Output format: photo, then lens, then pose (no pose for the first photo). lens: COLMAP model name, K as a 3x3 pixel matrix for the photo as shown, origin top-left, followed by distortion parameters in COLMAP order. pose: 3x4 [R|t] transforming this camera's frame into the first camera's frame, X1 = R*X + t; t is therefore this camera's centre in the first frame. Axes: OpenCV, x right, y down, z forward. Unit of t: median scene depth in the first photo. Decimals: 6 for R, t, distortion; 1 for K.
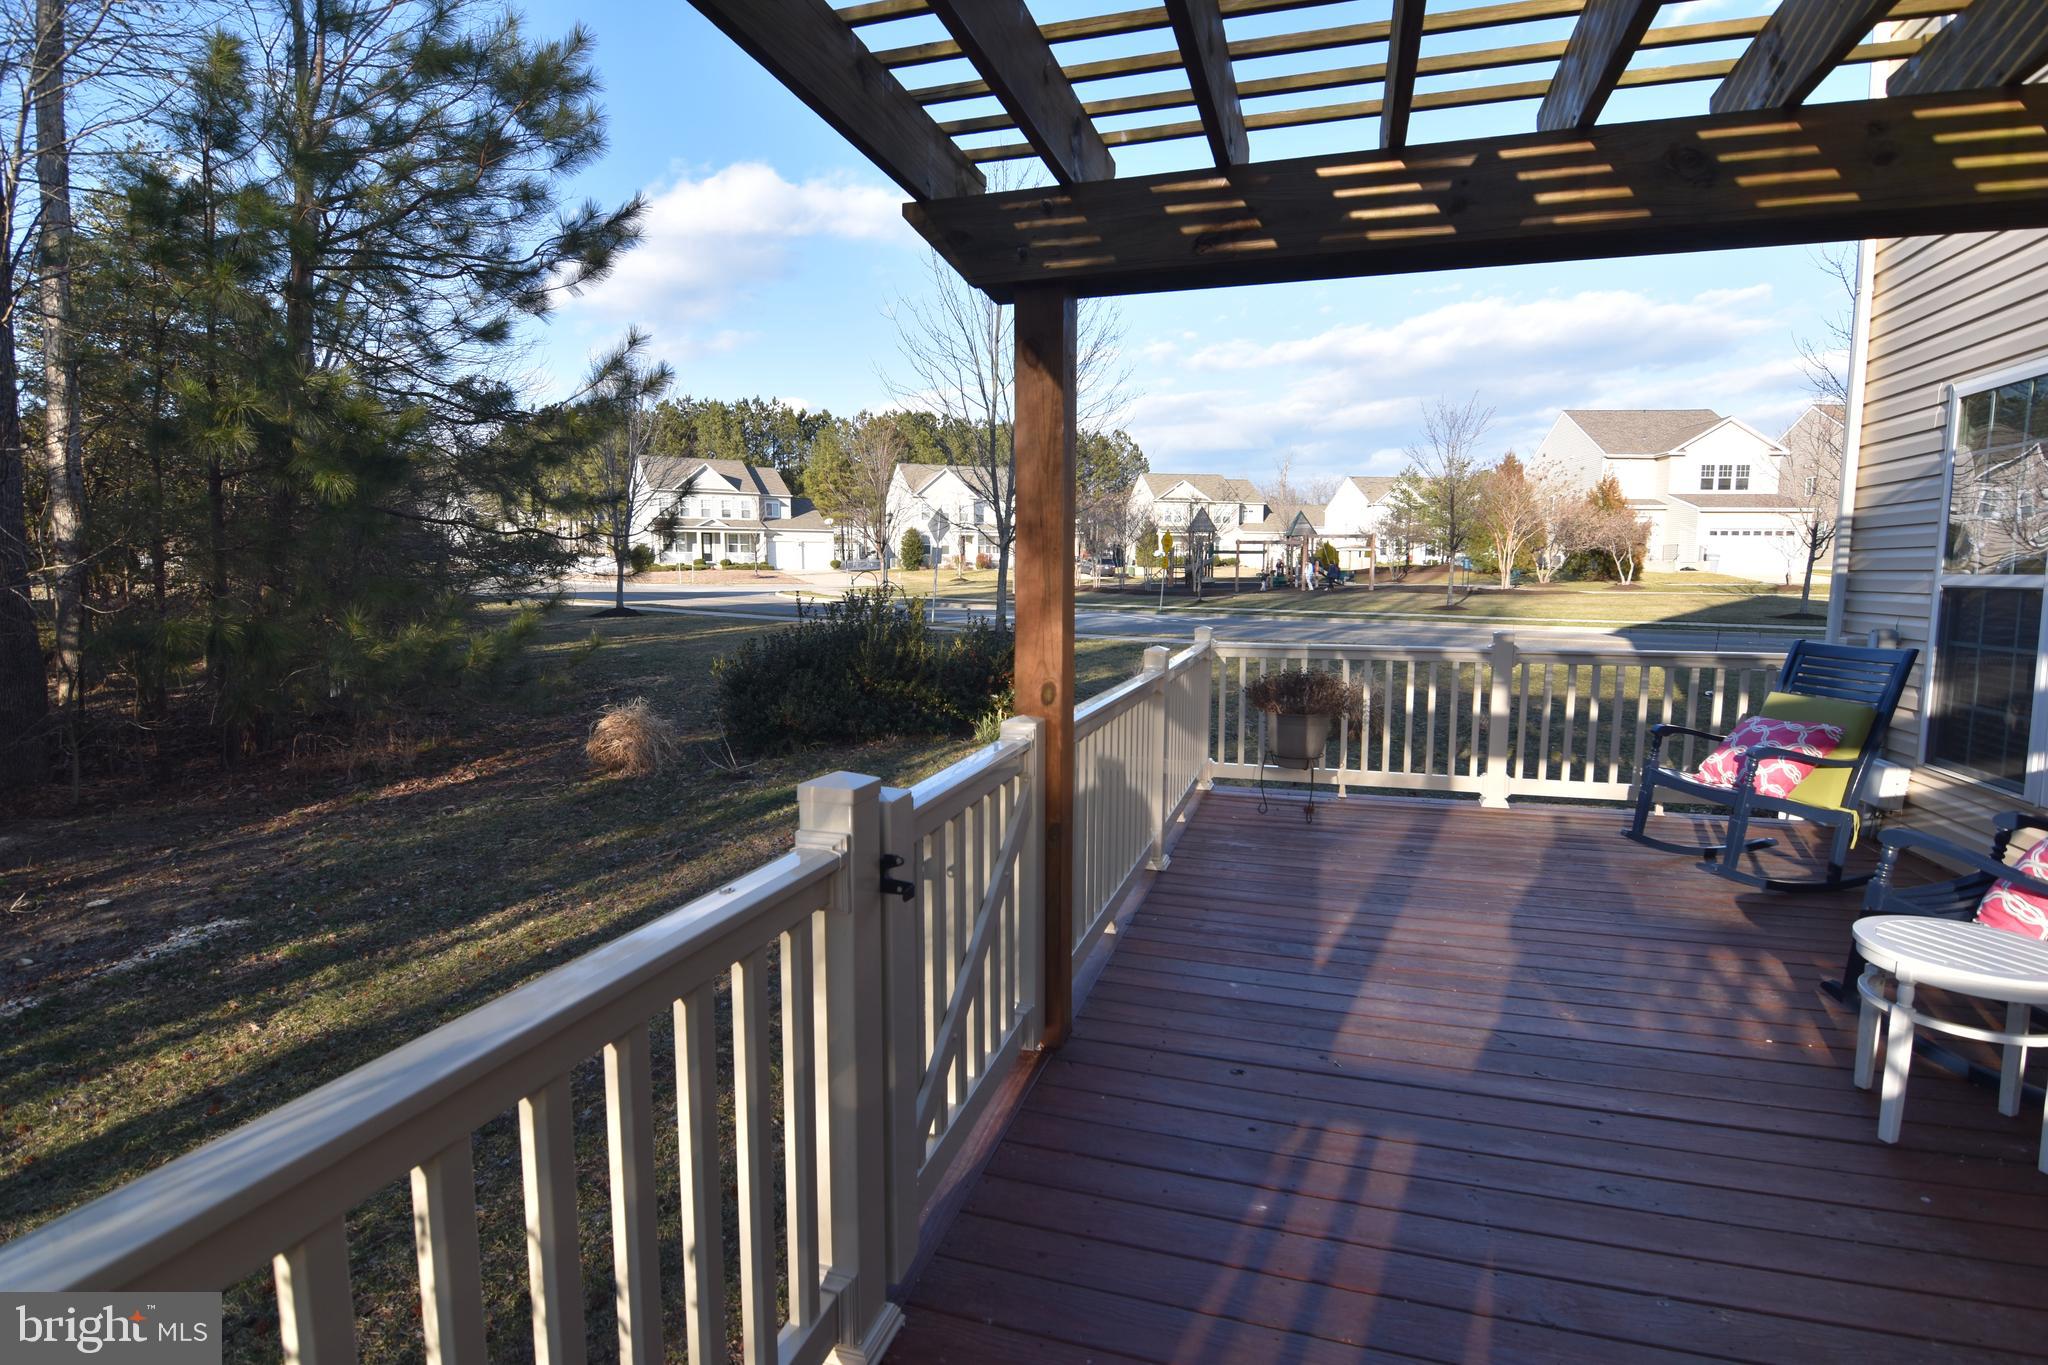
lens RADIAL K [[990.3, 0, 1034.9], [0, 990.3, 680.0], [0, 0, 1]] dist [-0.006588, -0.010108]
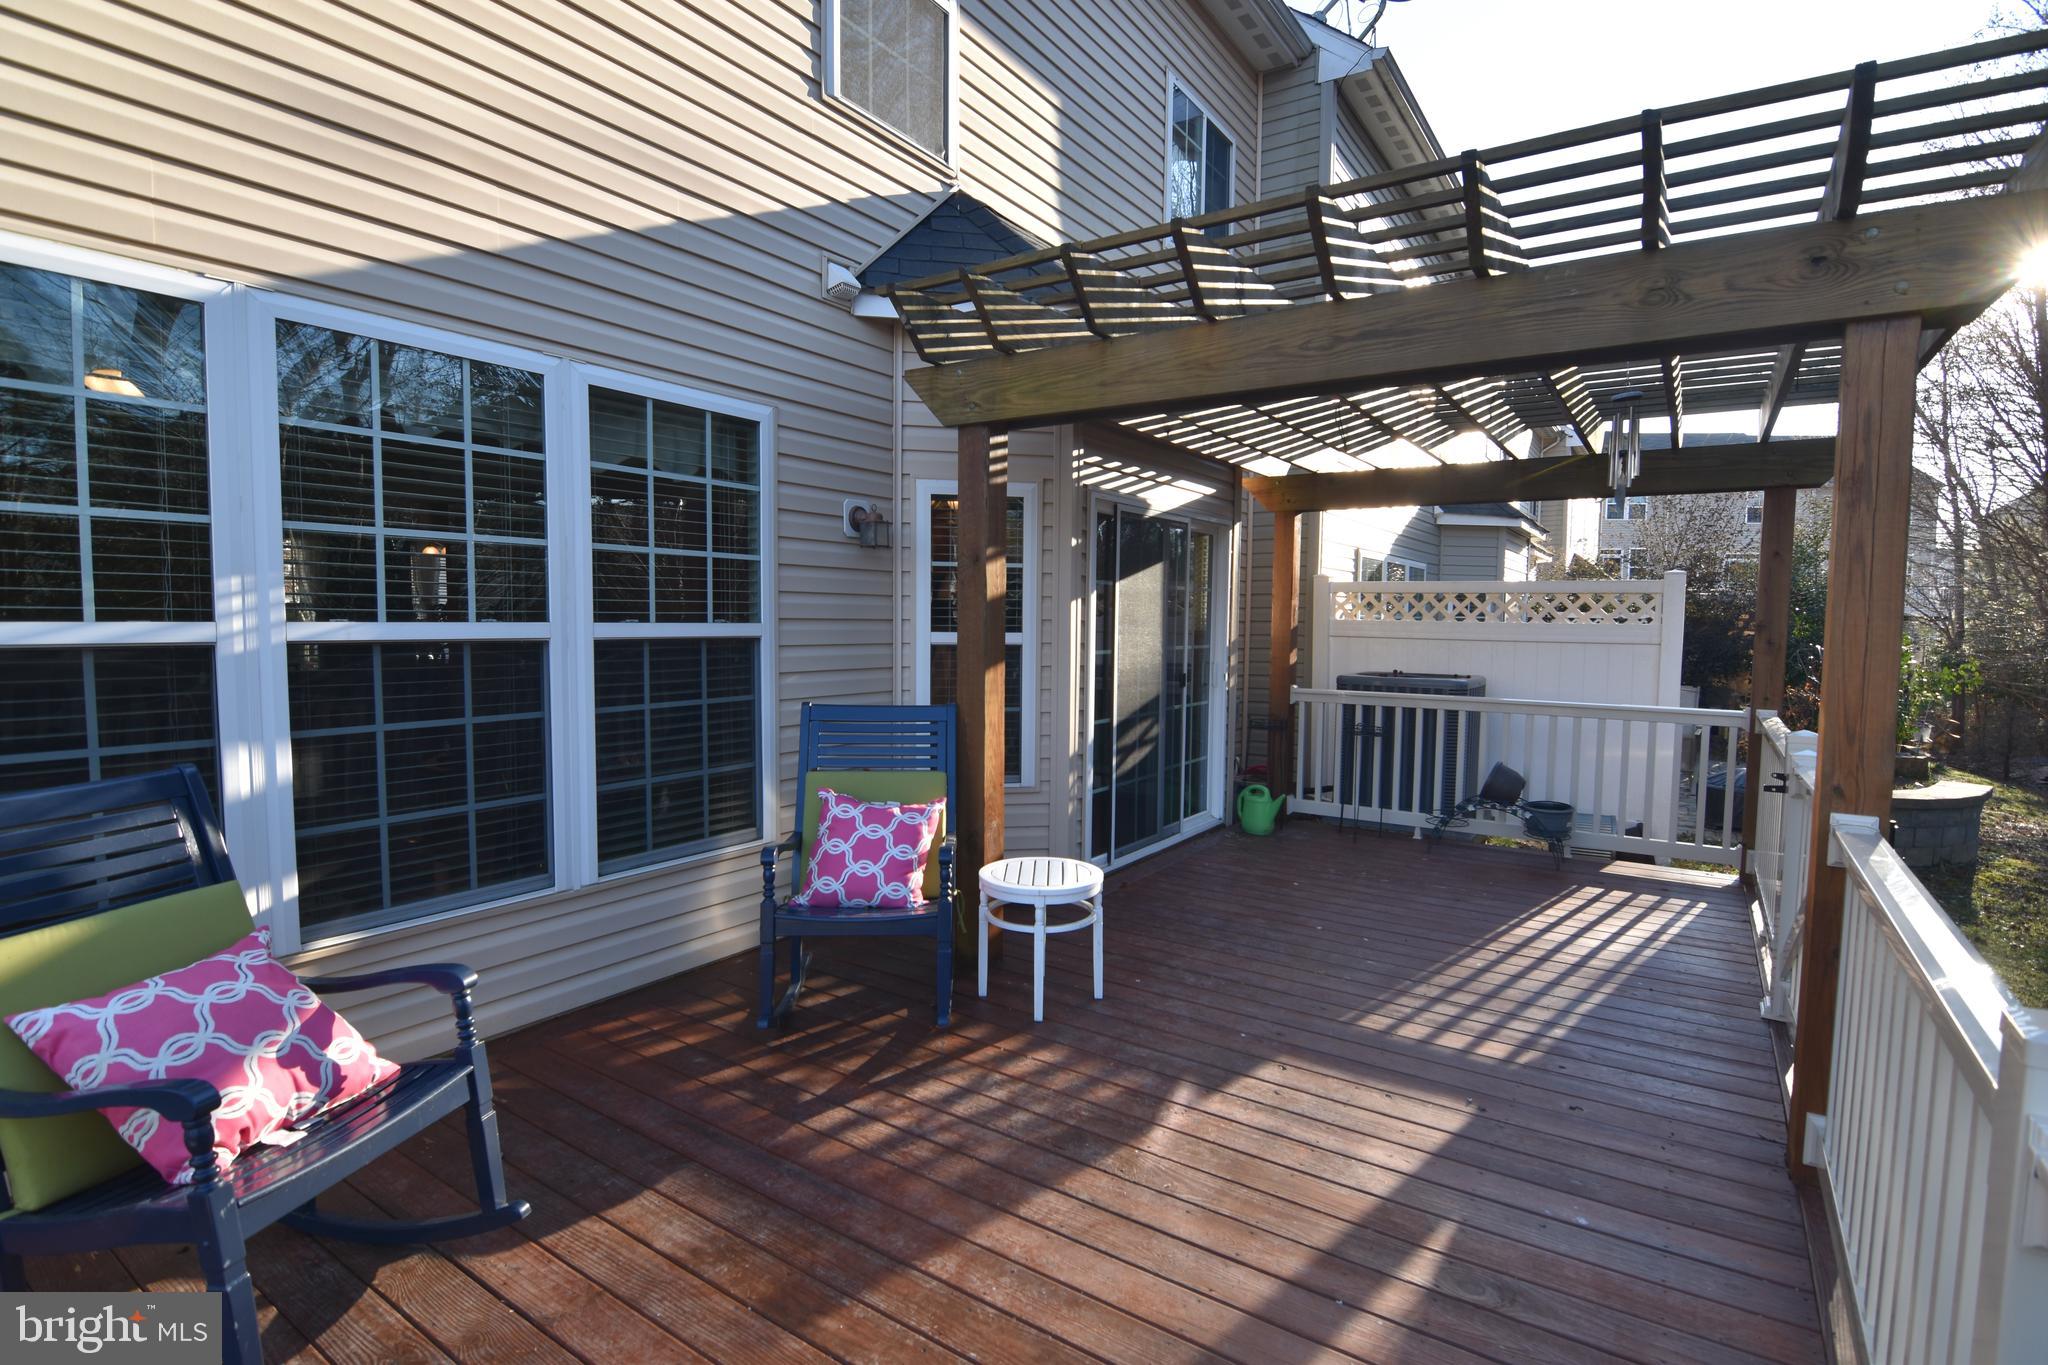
lens RADIAL K [[990.3, 0, 1029.8], [0, 990.3, 687.1], [0, 0, 1]] dist [-0.006588, -0.010108]
pose [[-0.955972, -0.030371, 0.291882, 0.212557], [0.020341, 0.985380, 0.169152, -0.106667], [-0.292752, 0.167642, -0.941378, 0.944656]]
